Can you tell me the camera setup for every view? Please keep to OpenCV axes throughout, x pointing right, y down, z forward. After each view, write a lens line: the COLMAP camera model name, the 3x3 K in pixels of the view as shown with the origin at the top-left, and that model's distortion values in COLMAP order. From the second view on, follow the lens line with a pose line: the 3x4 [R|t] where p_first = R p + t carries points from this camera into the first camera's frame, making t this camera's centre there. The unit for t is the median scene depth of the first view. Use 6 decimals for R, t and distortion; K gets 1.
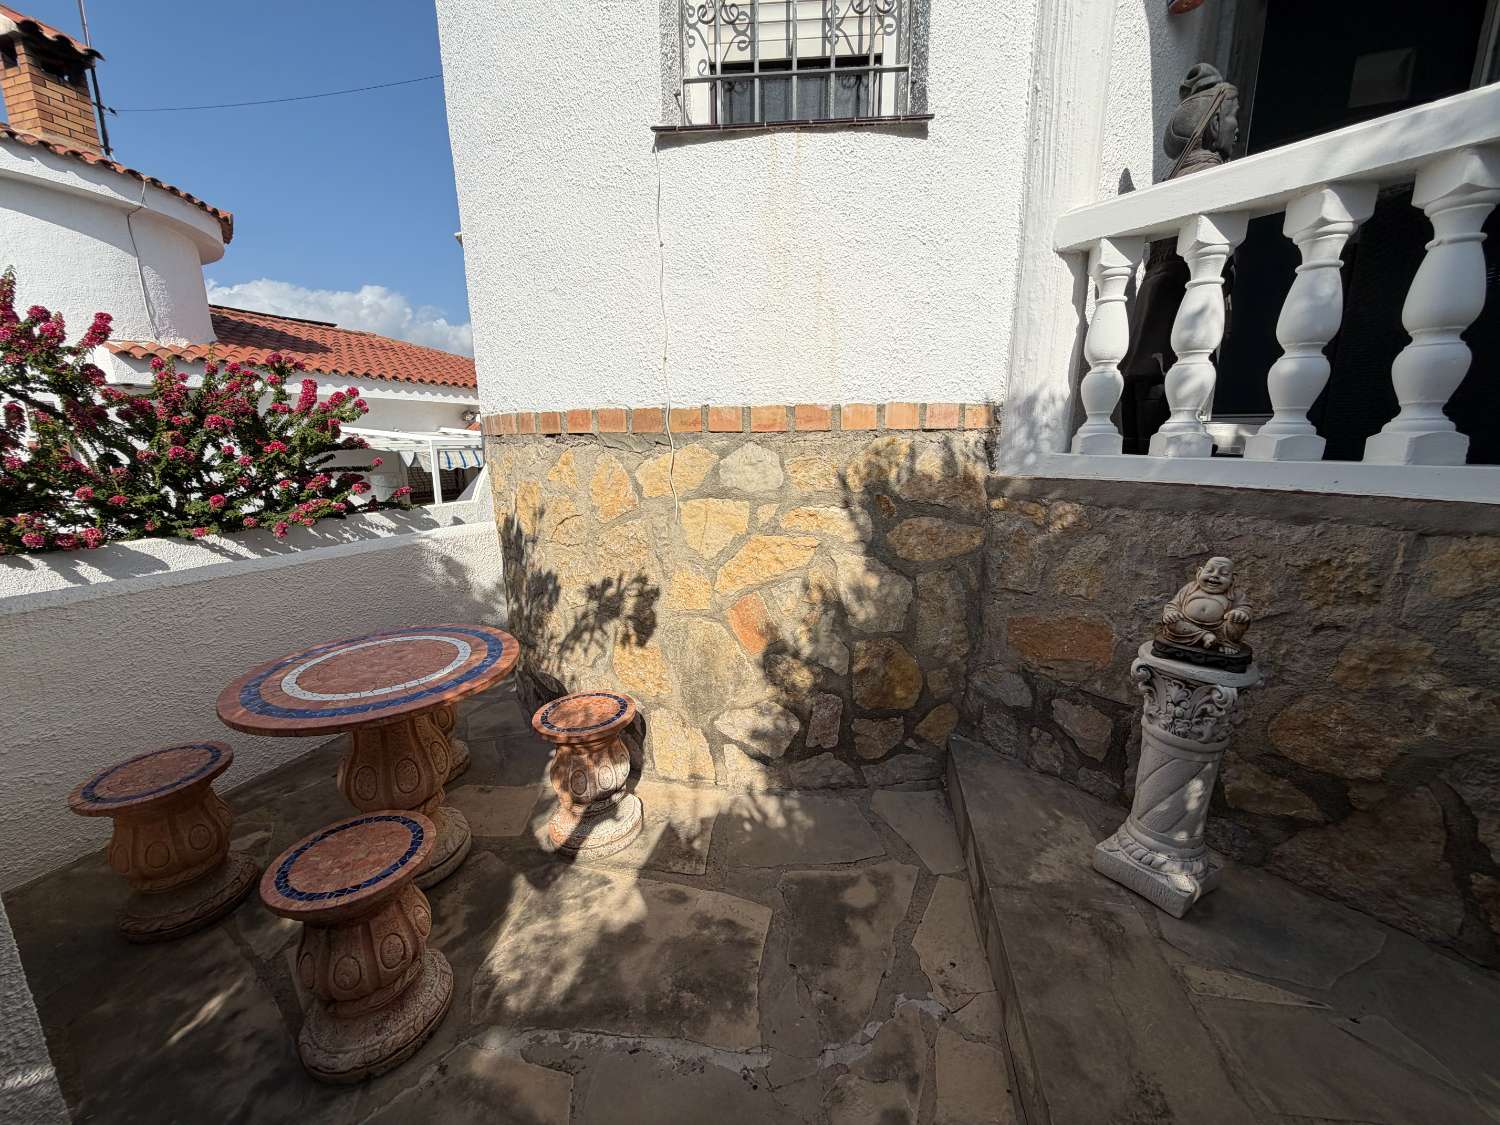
lens RADIAL K [[598.5, 0, 744.6], [0, 598.5, 562.0], [0, 0, 1]] dist [0.001396, -0.000213]
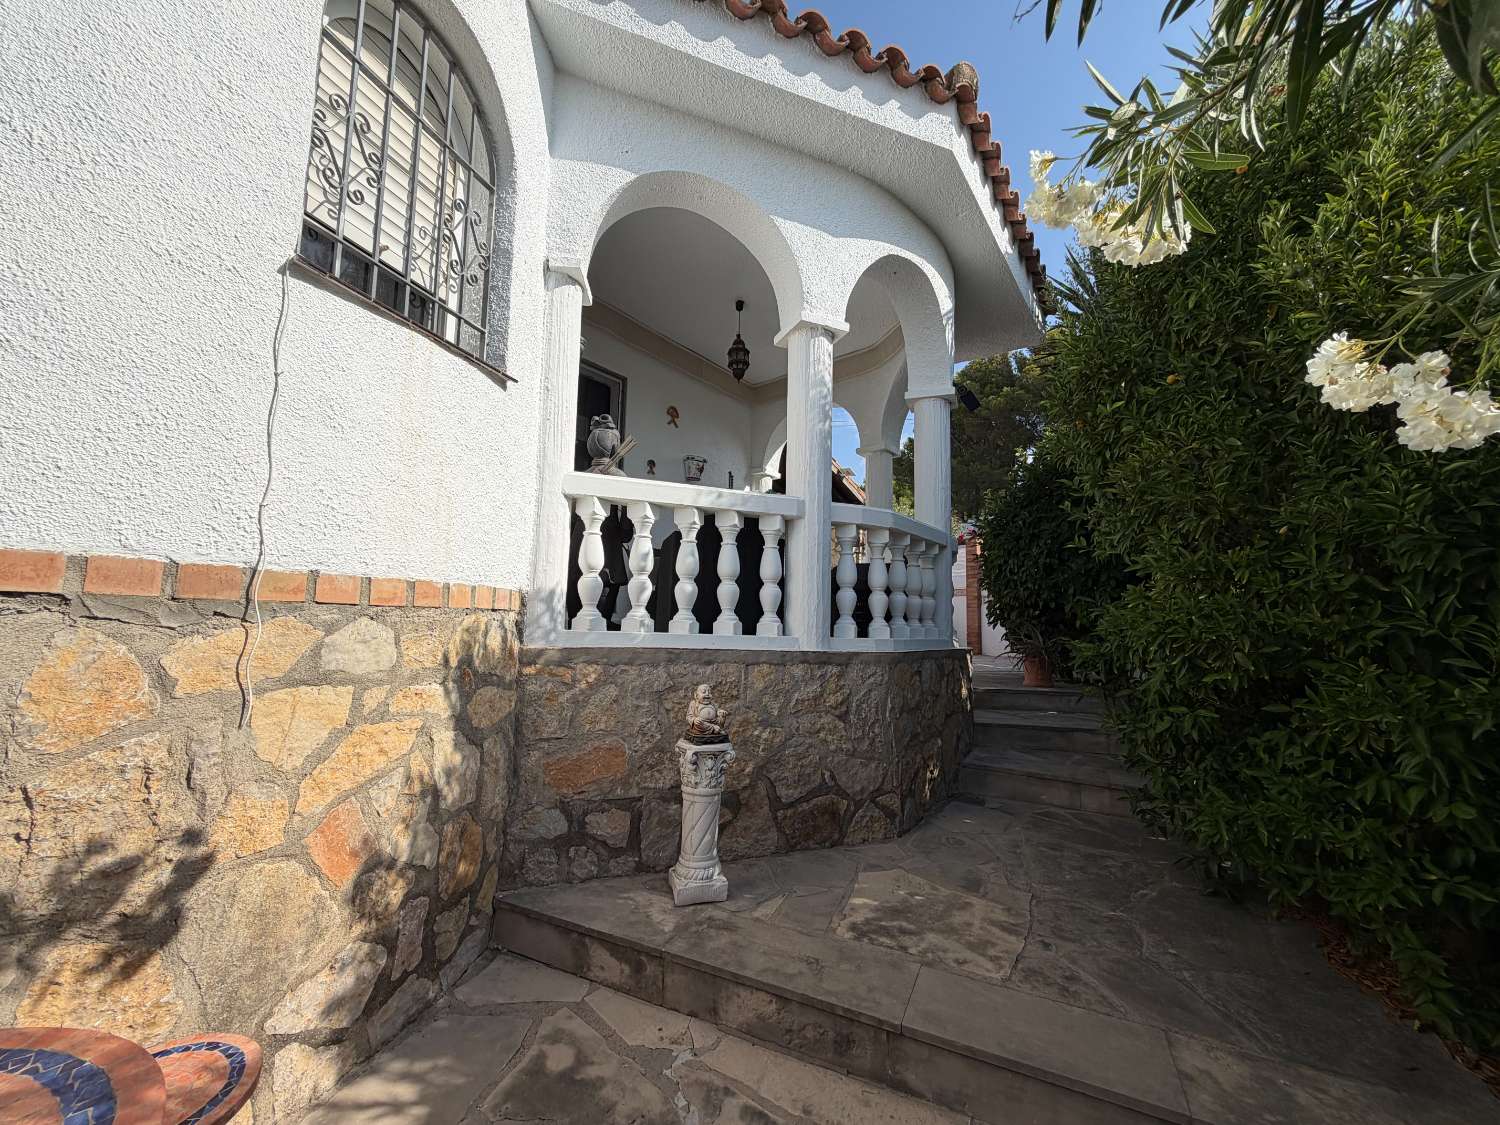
lens RADIAL K [[598.5, 0, 744.6], [0, 598.5, 562.0], [0, 0, 1]] dist [0.001396, -0.000213]
pose [[0.249294, 0.111812, 0.961951, -0.692585], [0.172494, 0.972302, -0.157718, -0.043445], [-0.952942, 0.205249, 0.223102, 0.255324]]
